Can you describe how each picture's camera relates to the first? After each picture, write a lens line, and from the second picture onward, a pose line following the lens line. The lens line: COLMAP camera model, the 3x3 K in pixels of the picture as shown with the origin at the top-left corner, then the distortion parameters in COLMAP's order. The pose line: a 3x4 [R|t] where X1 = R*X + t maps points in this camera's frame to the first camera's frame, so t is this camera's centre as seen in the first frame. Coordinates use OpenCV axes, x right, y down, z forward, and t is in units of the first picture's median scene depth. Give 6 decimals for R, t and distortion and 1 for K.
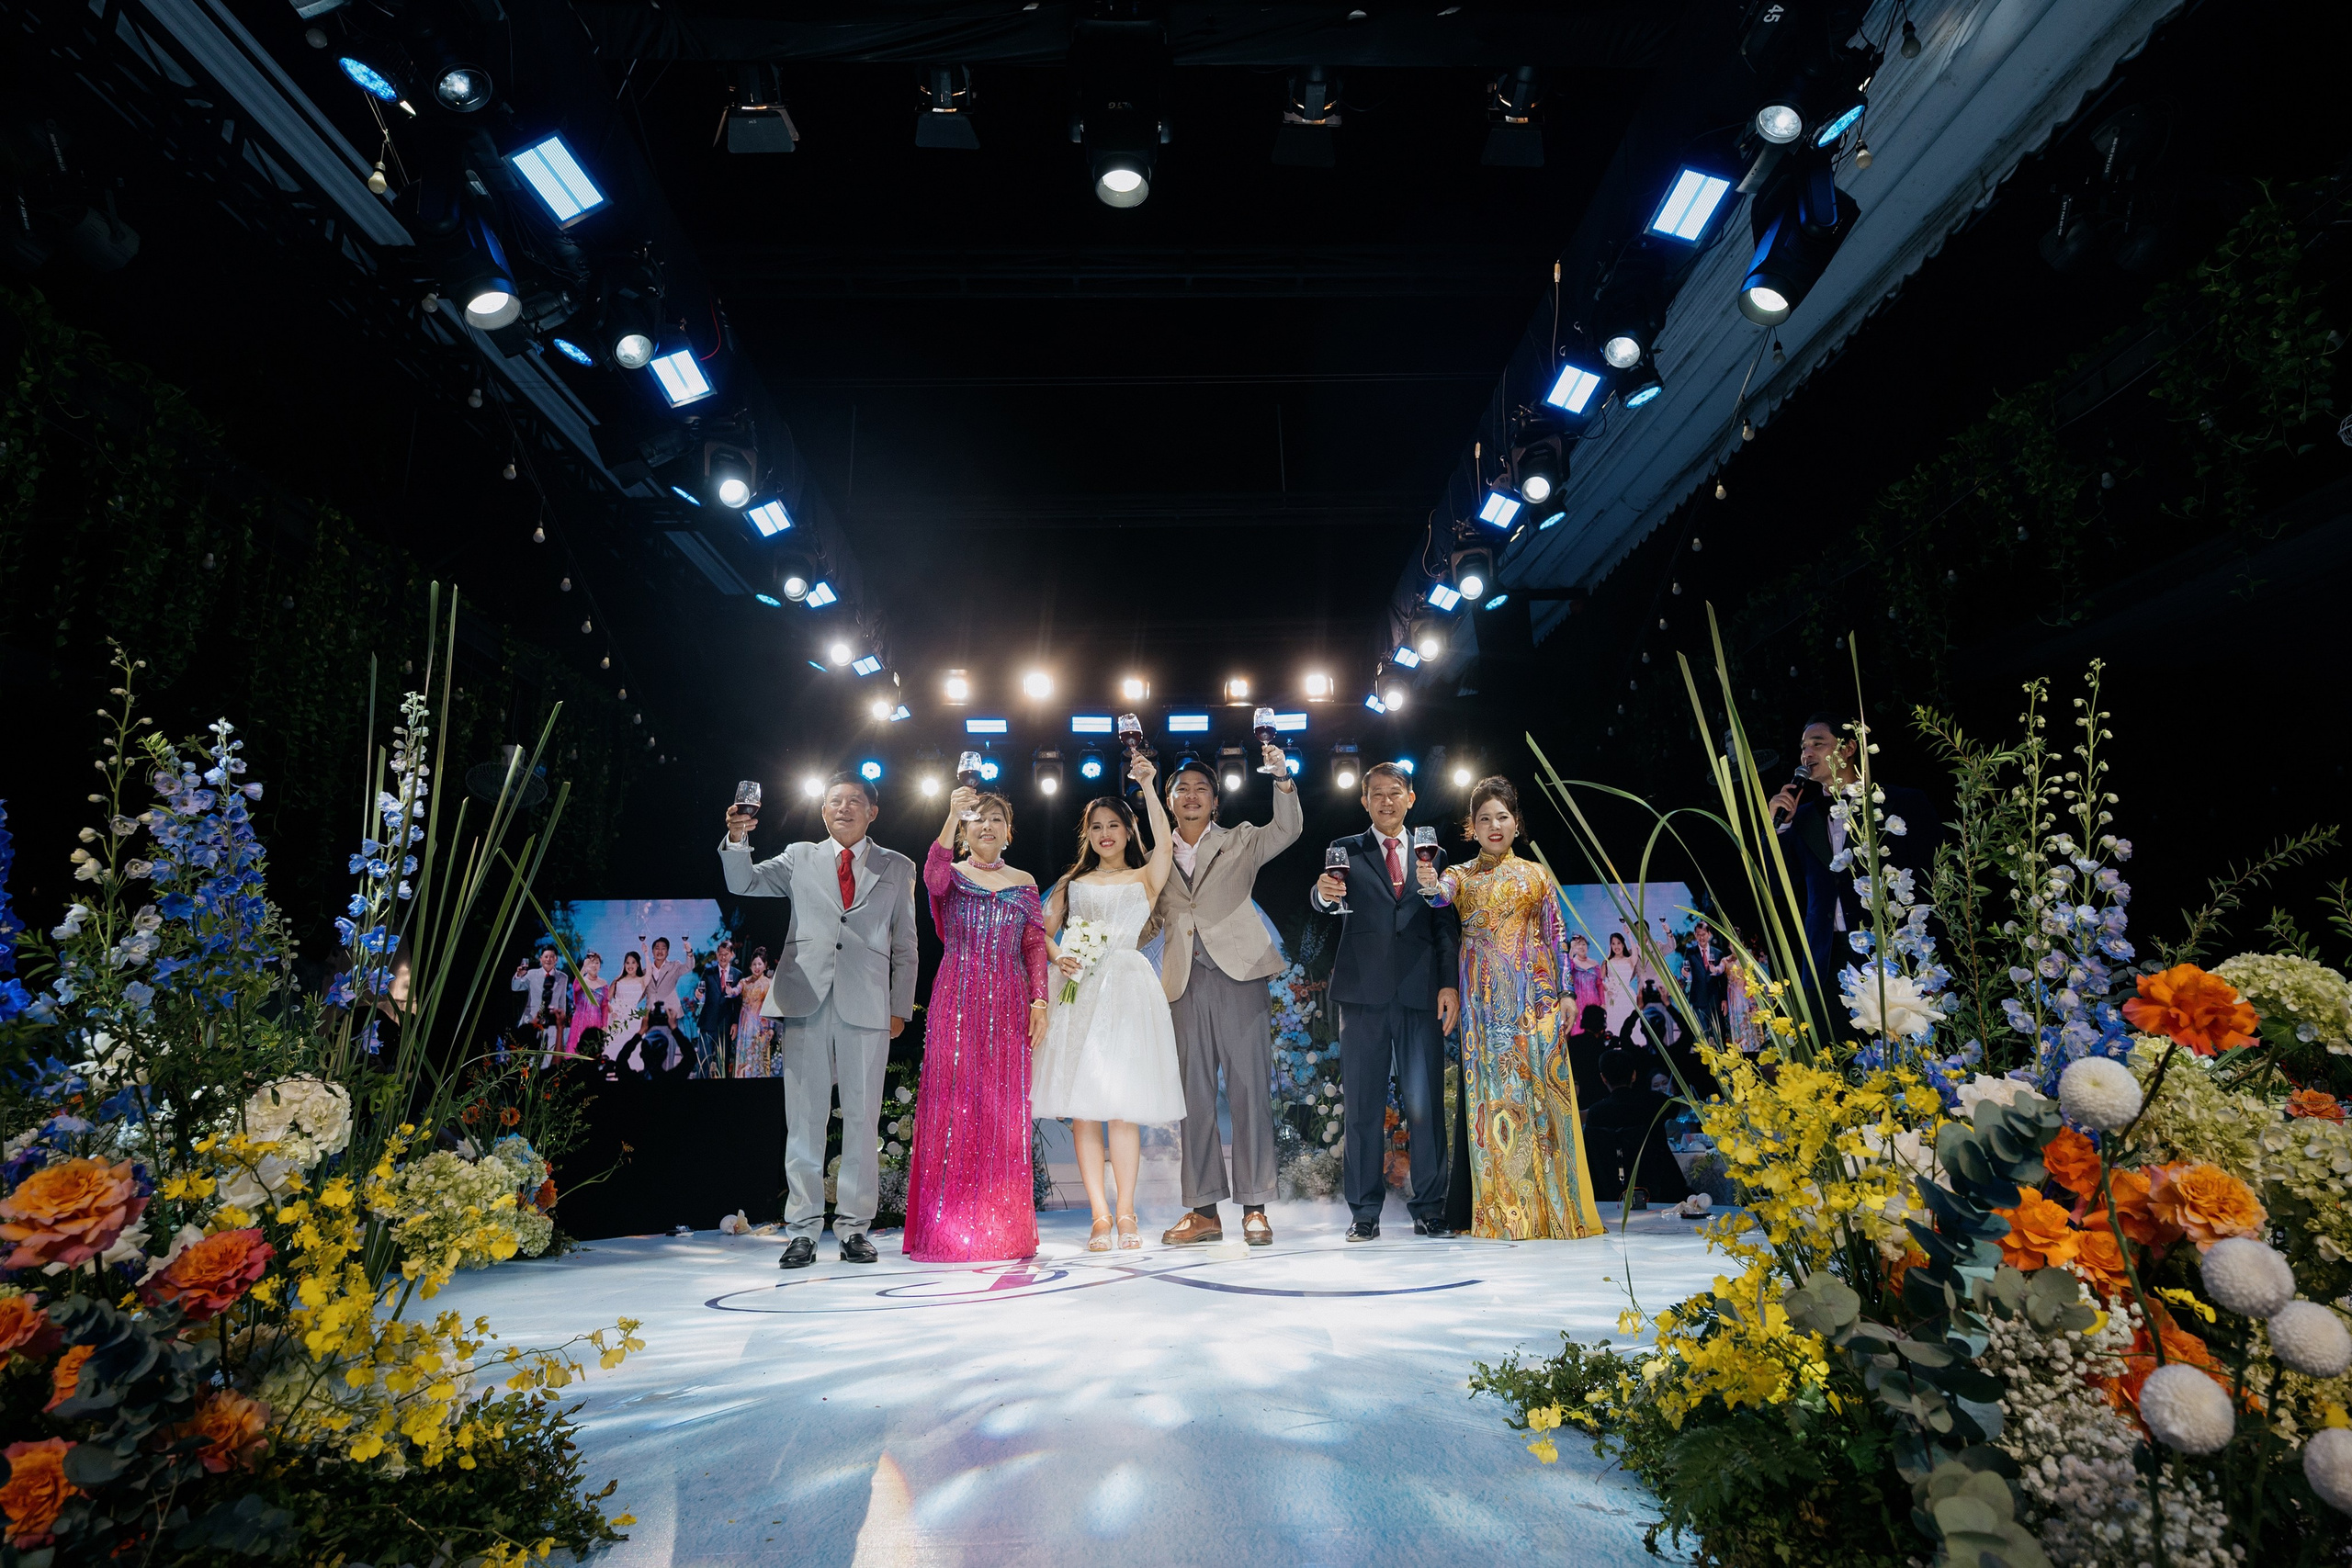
lens RADIAL K [[1313.9, 0, 1210.1], [0, 1313.9, 747.3], [0, 0, 1]] dist [-0.009912, 0.003731]
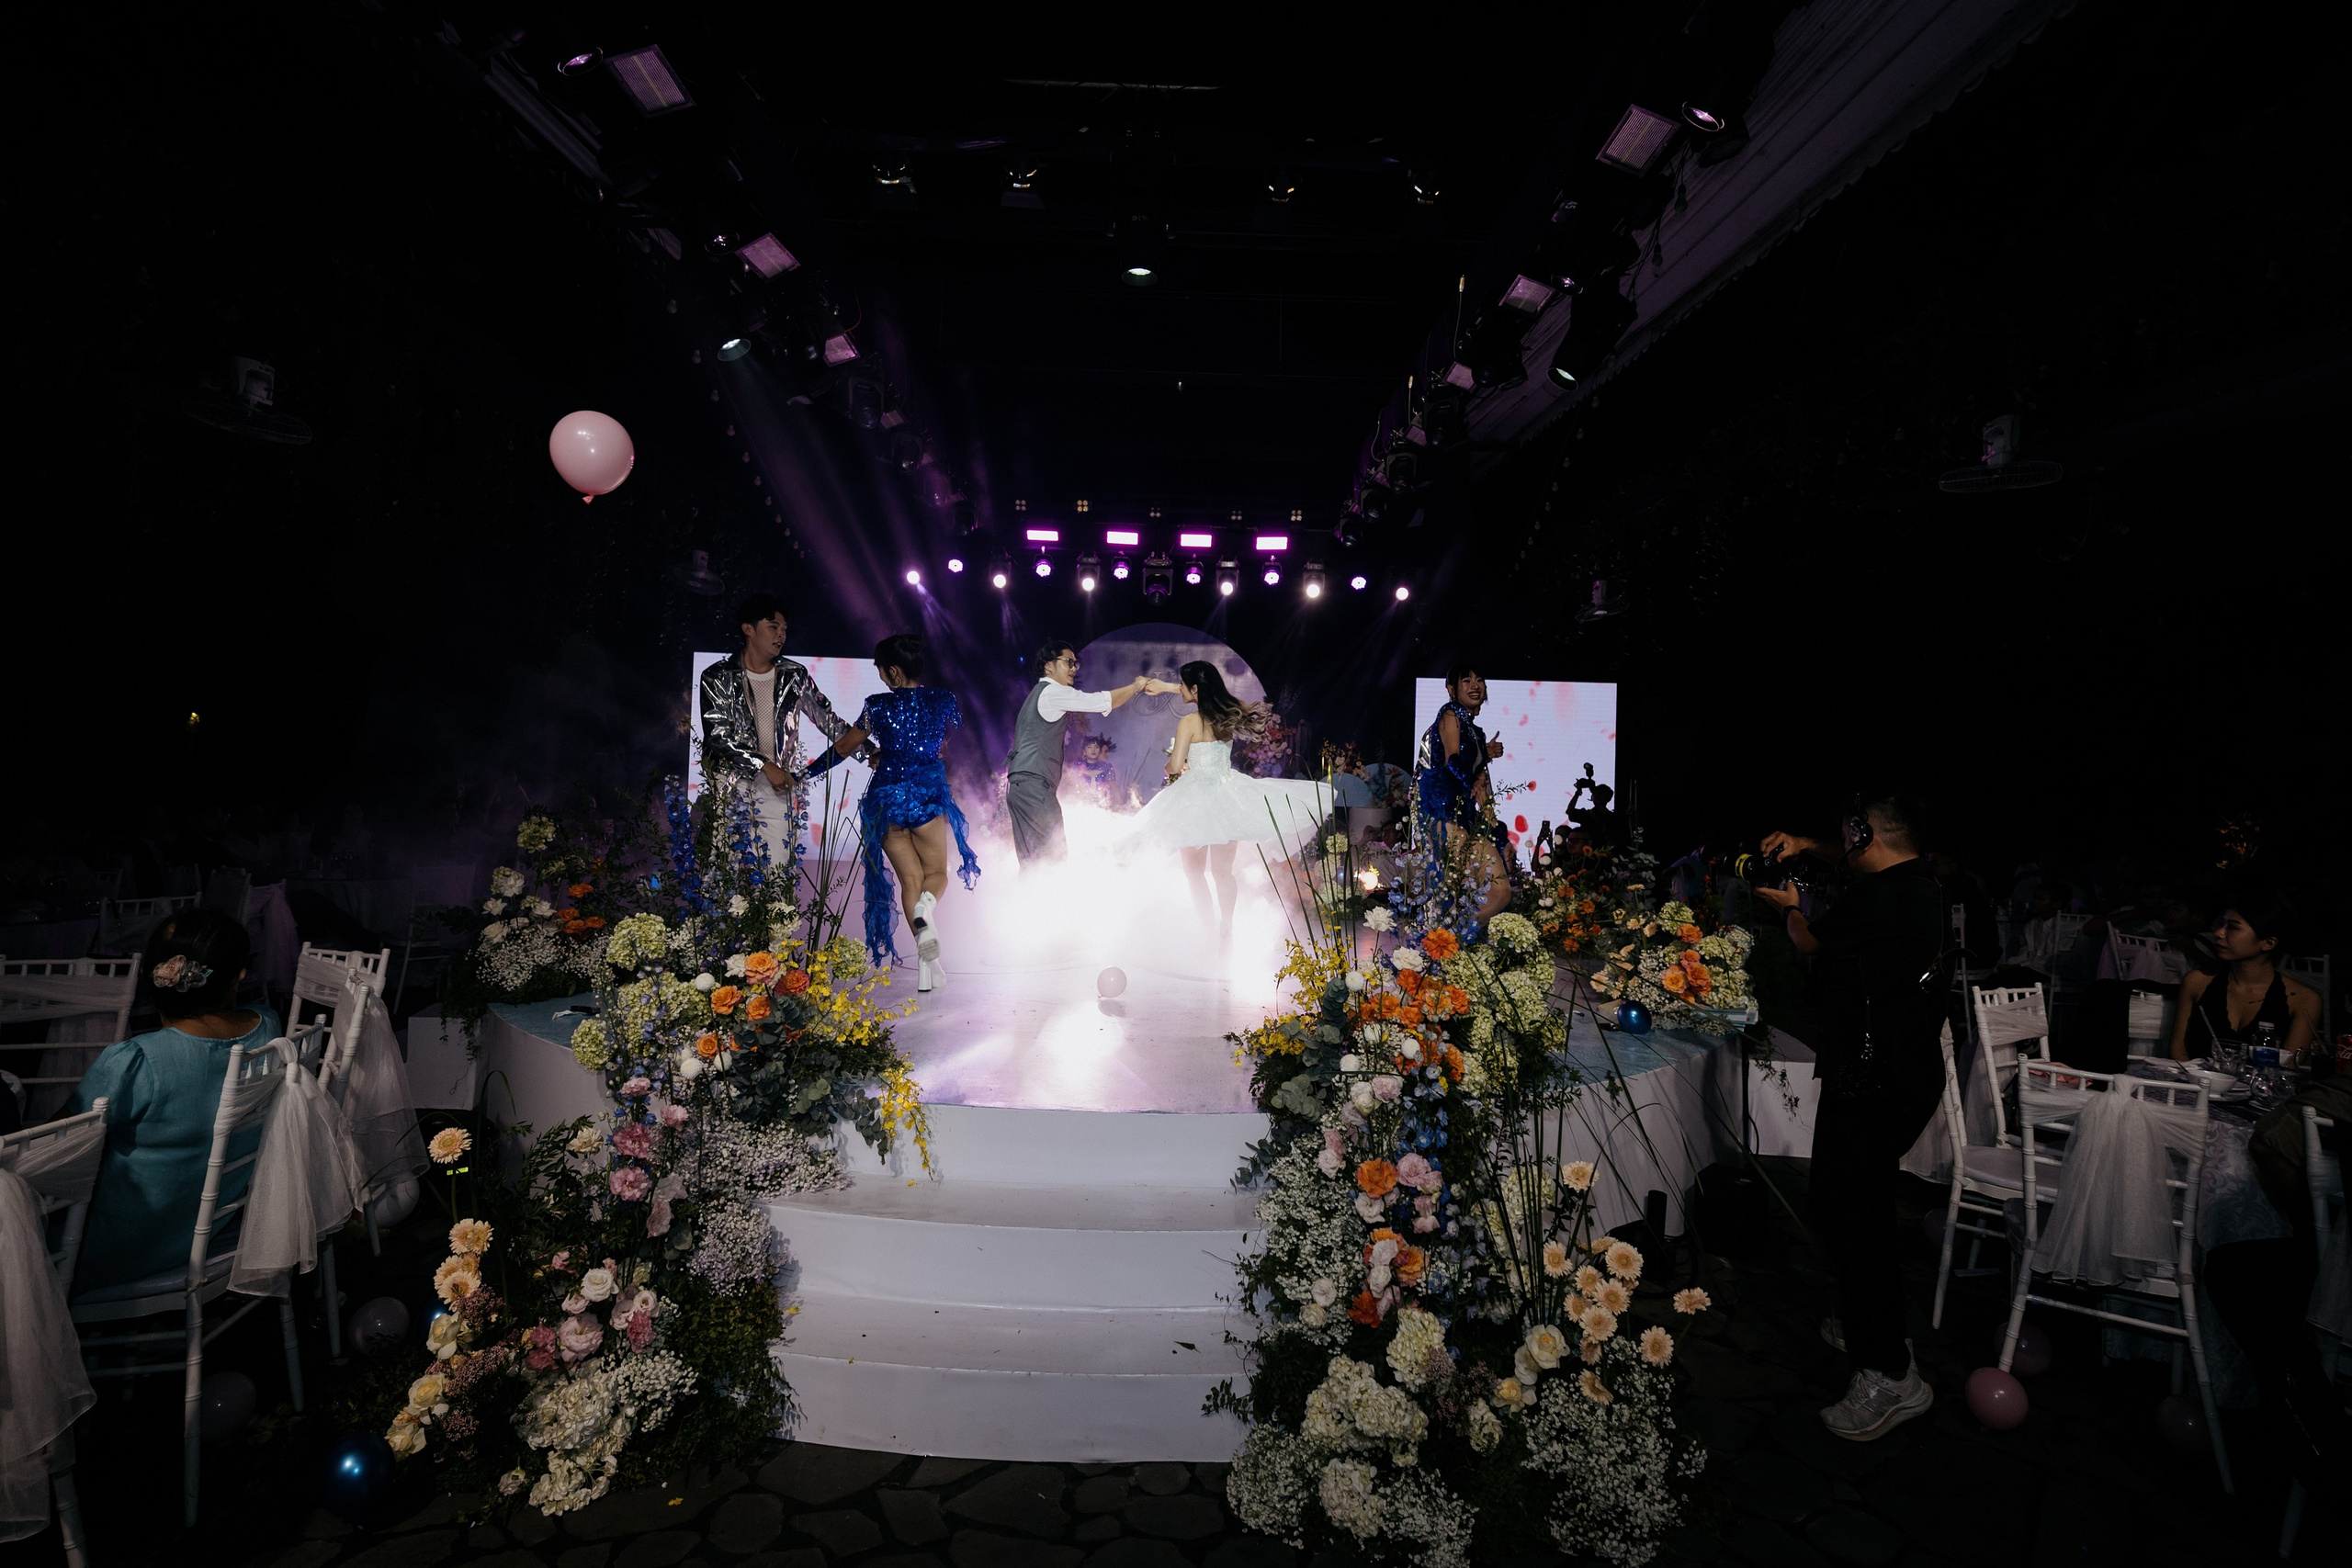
lens RADIAL K [[1063.3, 0, 1185.8], [0, 1063.3, 759.6], [0, 0, 1]] dist [-0.009606, -0.004645]
pose [[0.998090, 0.056066, -0.025931, 0.029392], [-0.048759, 0.972784, 0.226524, -0.102421], [0.037925, -0.224827, 0.973660, -0.183369]]
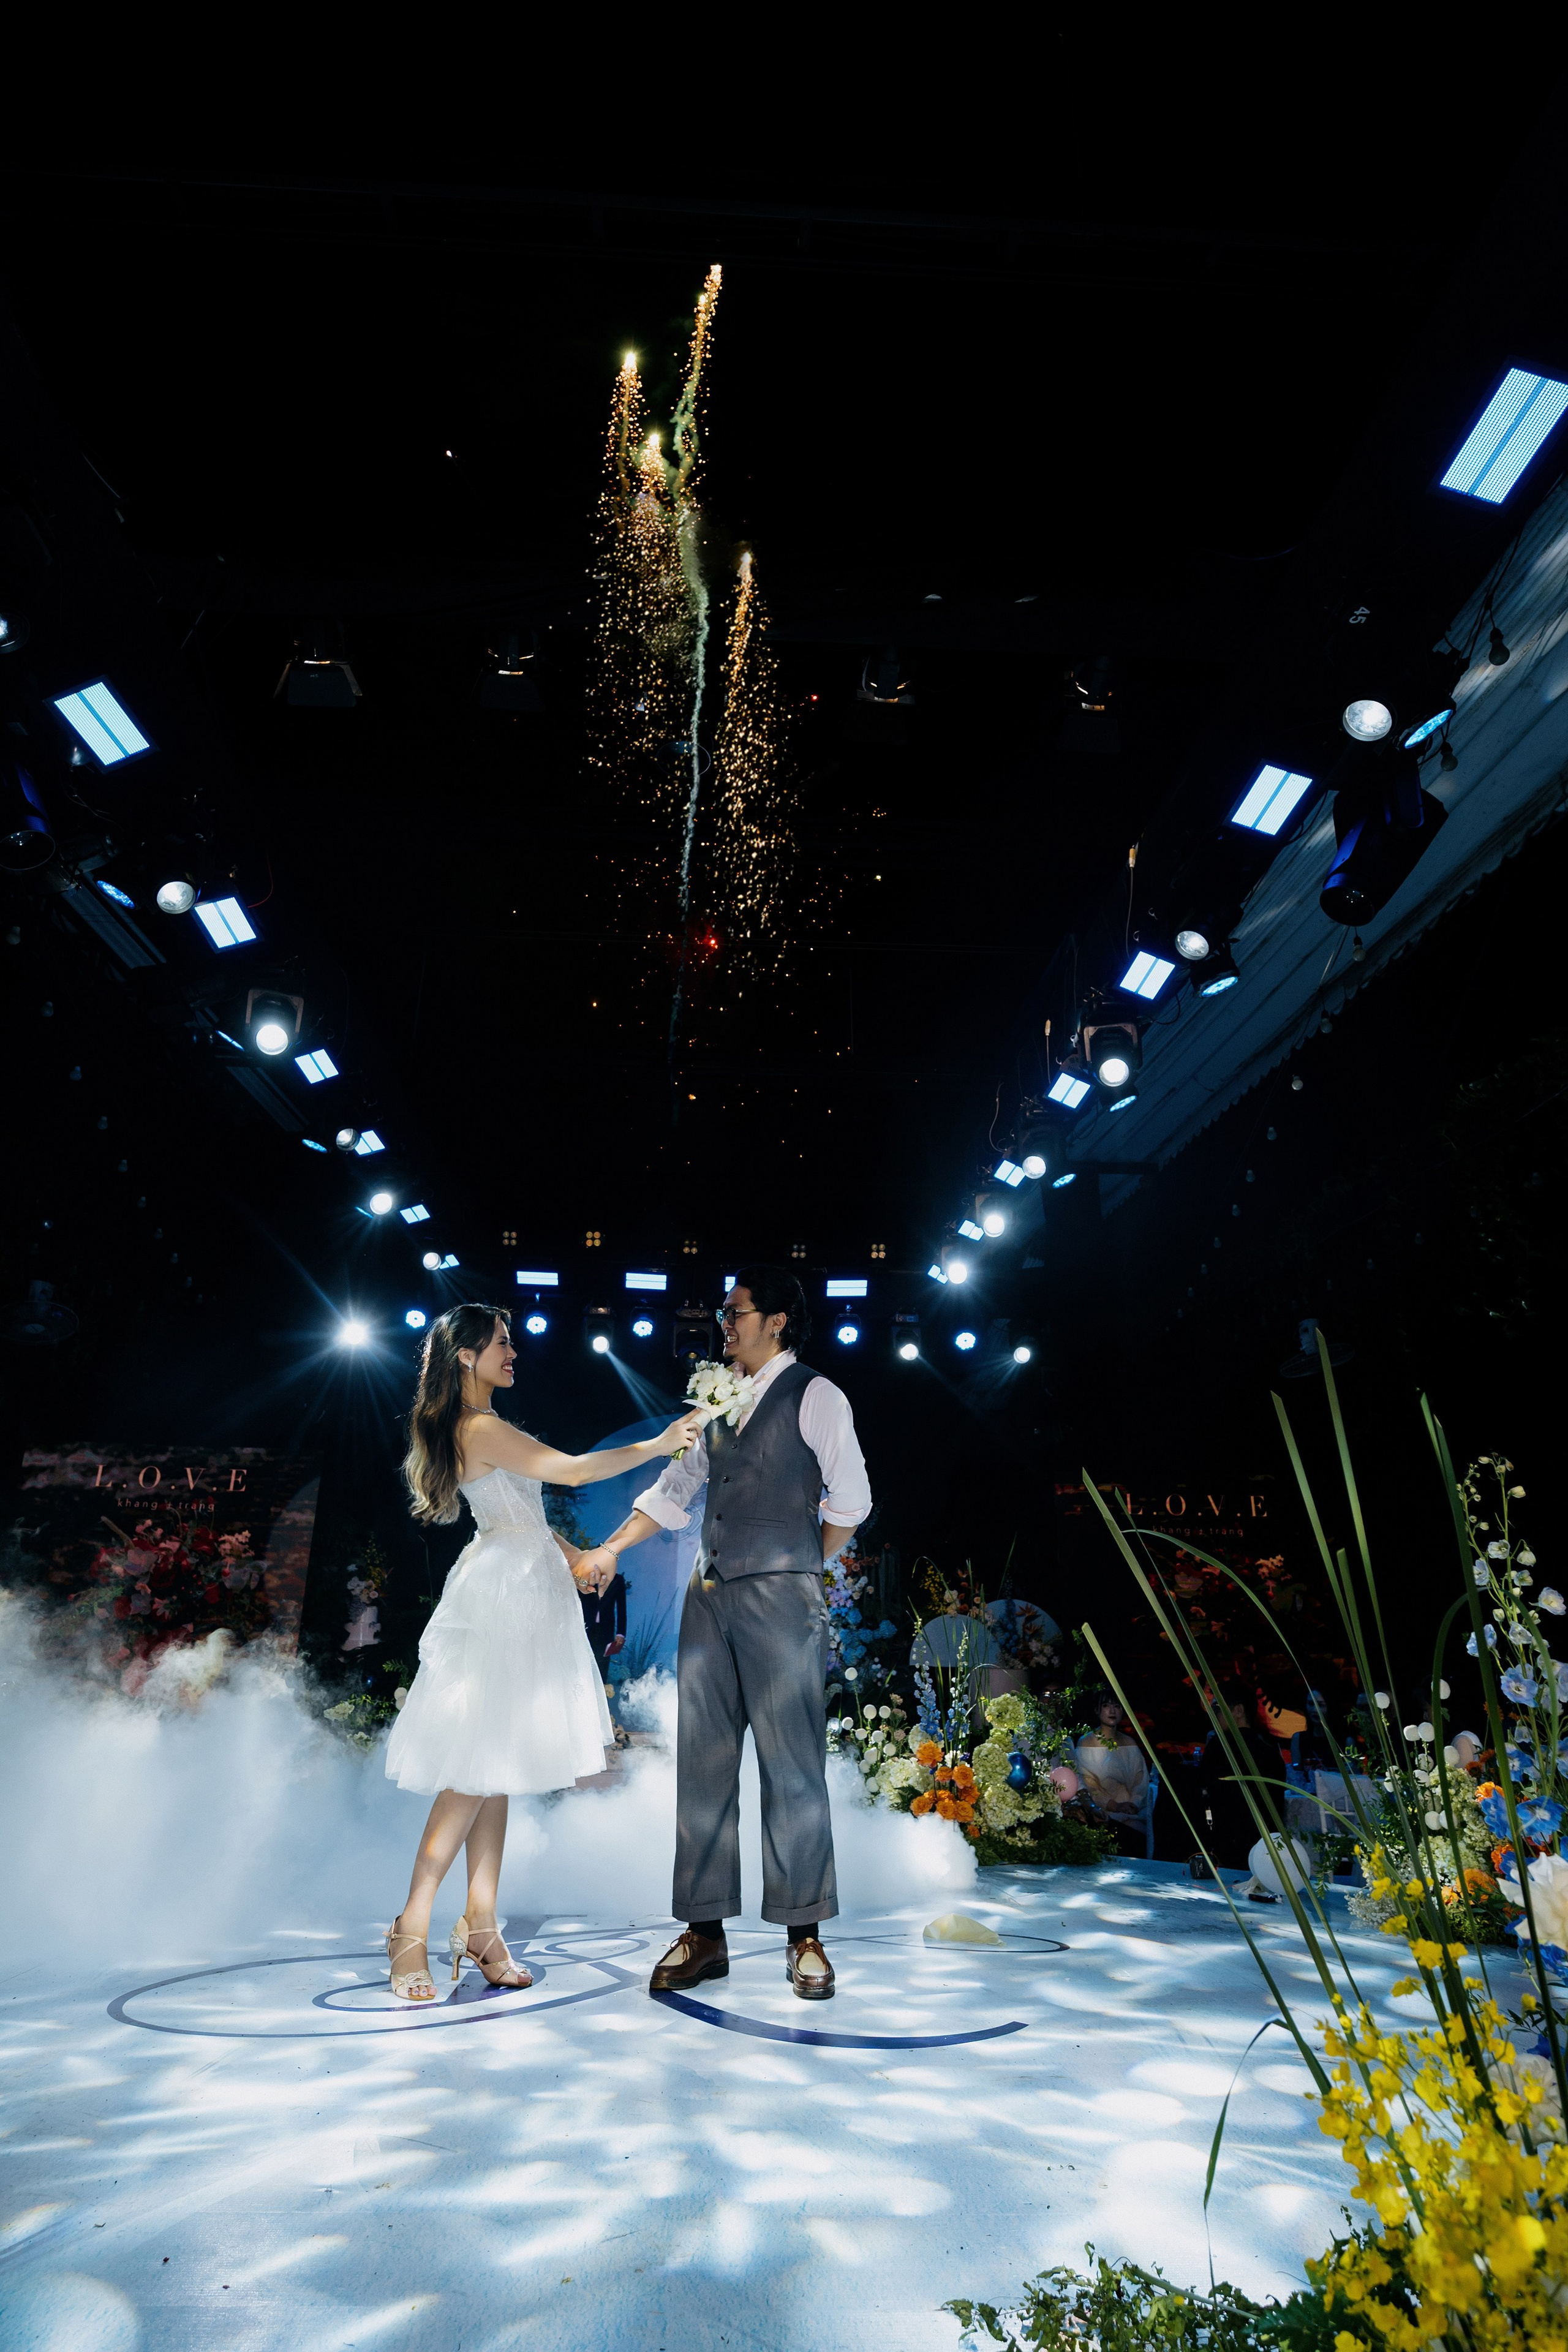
lens RADIAL K [[1321.7, 0, 774.7], [0, 1321.7, 1154.9], [0, 0, 1]] dist [-0.009266, -0.000294]
pose [[0.998998, 0.044608, -0.003583, 0.010199], [-0.044735, 0.993197, -0.107514, -0.021061], [-0.001238, 0.107566, 0.994197, 0.039223]]
